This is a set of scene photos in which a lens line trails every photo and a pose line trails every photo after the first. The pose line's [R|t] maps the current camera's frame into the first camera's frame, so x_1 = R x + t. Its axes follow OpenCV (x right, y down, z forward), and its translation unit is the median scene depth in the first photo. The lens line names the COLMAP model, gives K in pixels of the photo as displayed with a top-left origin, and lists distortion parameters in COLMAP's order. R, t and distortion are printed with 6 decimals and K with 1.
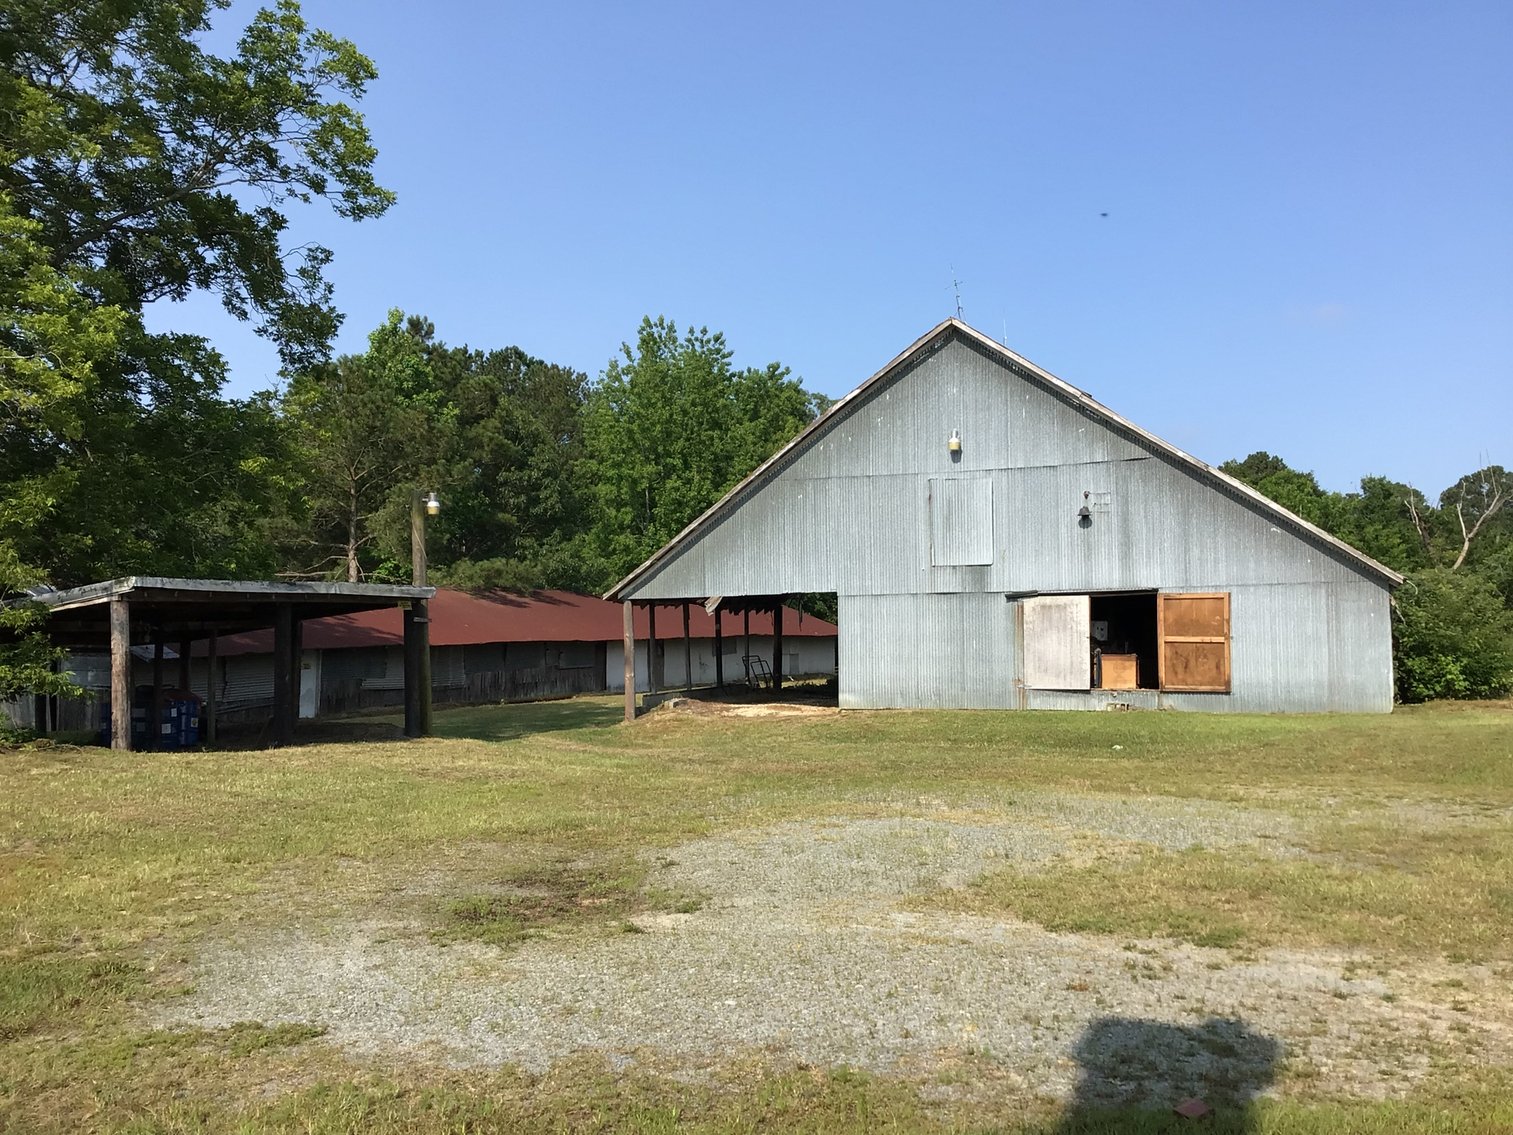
lens RADIAL K [[1370.2, 0, 763.3], [0, 1370.2, 590.0], [0, 0, 1]] dist [0.085284, -0.181661]
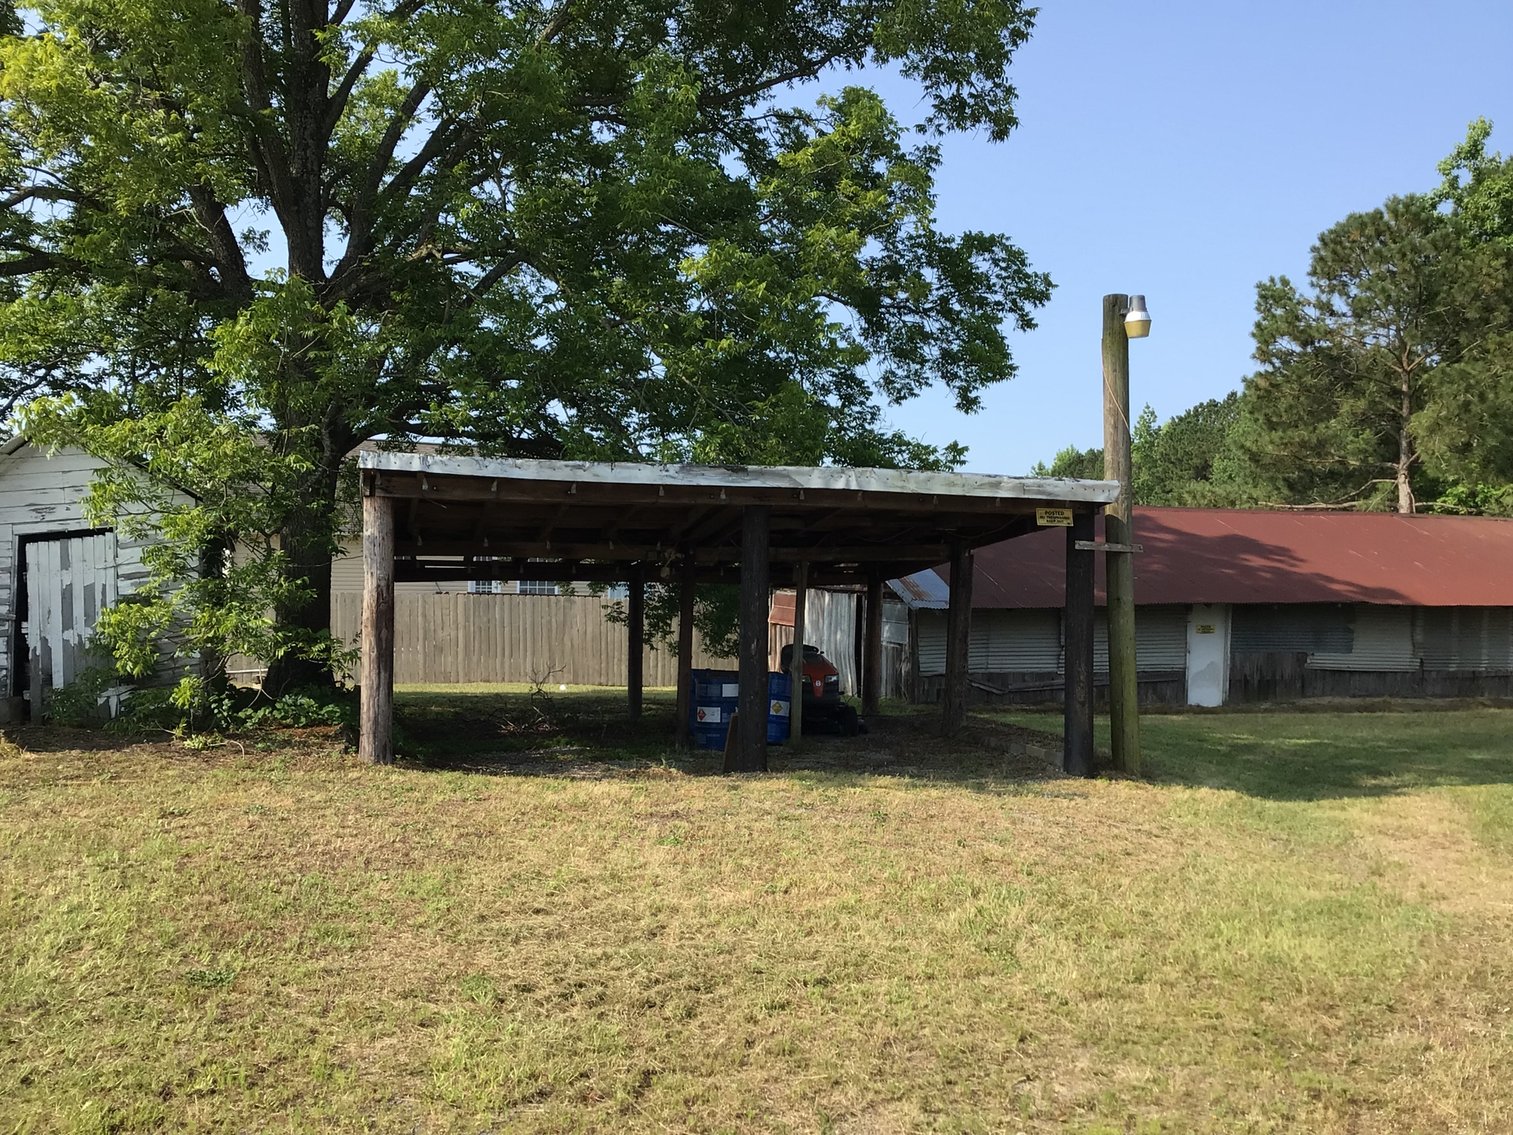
lens RADIAL K [[1370.2, 0, 763.3], [0, 1370.2, 590.0], [0, 0, 1]] dist [0.085284, -0.181661]
pose [[0.654717, 0.023068, -0.755522, 0.035466], [0.000261, 0.999527, 0.030745, 0.014374], [0.755874, -0.020327, 0.654401, 0.371834]]
